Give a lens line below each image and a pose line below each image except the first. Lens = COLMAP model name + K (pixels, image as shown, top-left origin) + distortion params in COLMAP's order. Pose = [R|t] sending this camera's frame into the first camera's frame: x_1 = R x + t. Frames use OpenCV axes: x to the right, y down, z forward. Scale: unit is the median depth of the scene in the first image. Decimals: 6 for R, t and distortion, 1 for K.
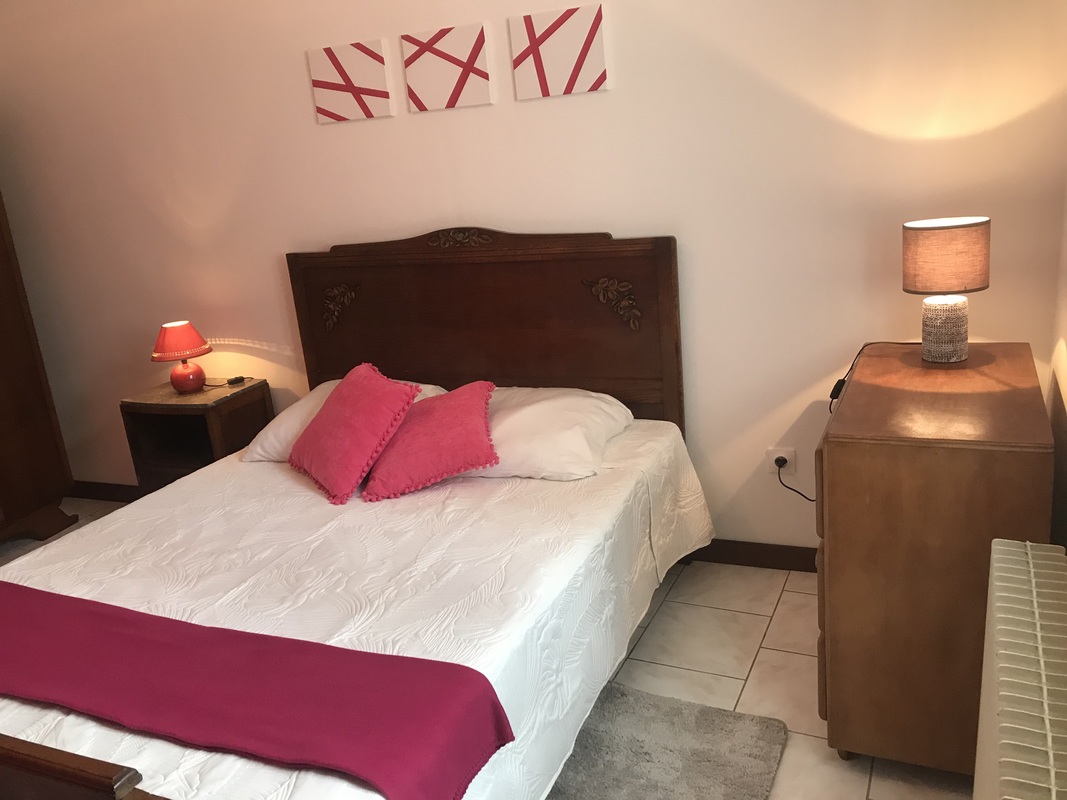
lens RADIAL K [[873.7, 0, 529.8], [0, 873.7, 388.7], [0, 0, 1]] dist [0.034694, -0.031724]
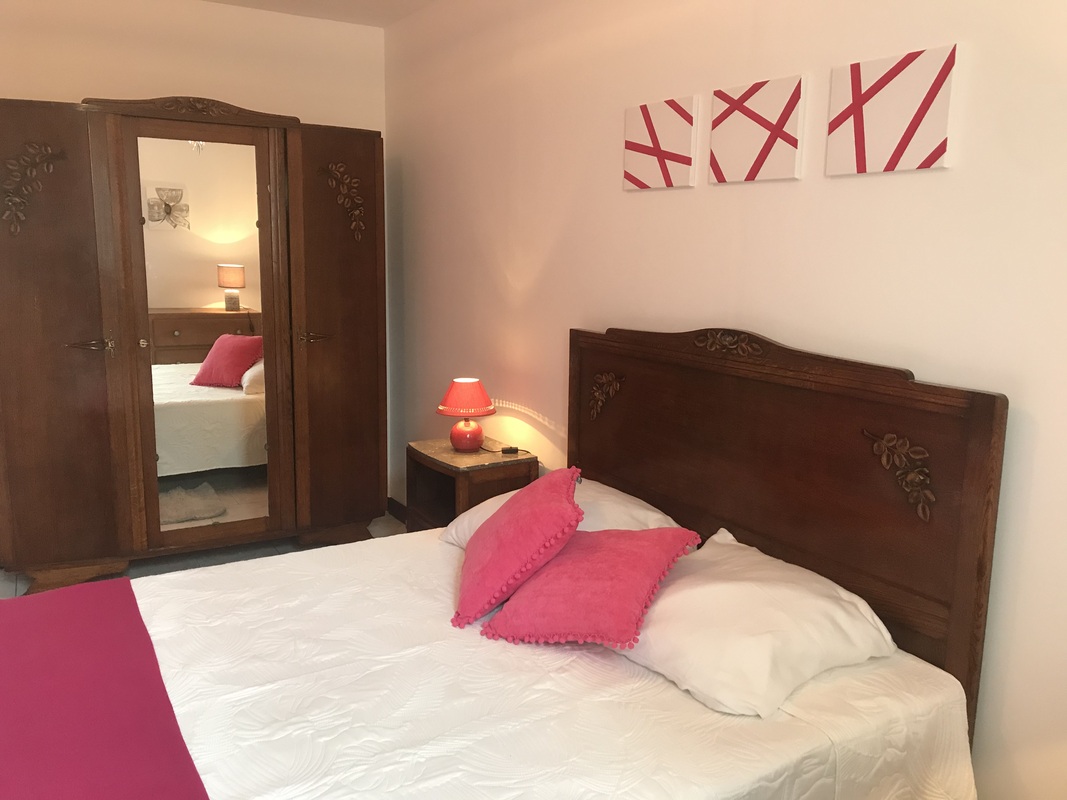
lens RADIAL K [[873.7, 0, 532.7], [0, 873.7, 384.9], [0, 0, 1]] dist [0.034694, -0.031724]
pose [[0.818179, 0.195873, -0.540571, 0.216828], [-0.244401, 0.969496, -0.018620, -0.081459], [0.520434, 0.147350, 0.841092, 0.268171]]
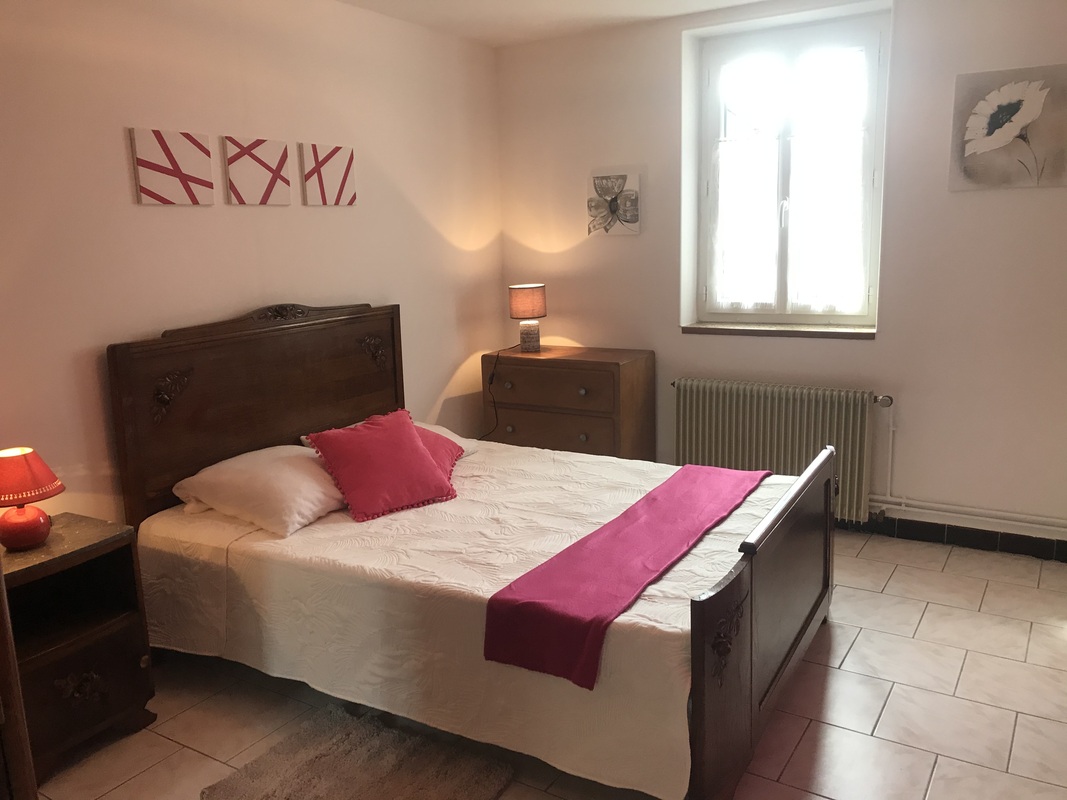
lens RADIAL K [[873.7, 0, 529.3], [0, 873.7, 394.6], [0, 0, 1]] dist [0.034694, -0.031724]
pose [[0.113395, -0.097958, 0.988709, -1.258902], [0.294476, 0.953728, 0.060718, -0.046298], [-0.948908, 0.284266, 0.136994, 0.588882]]
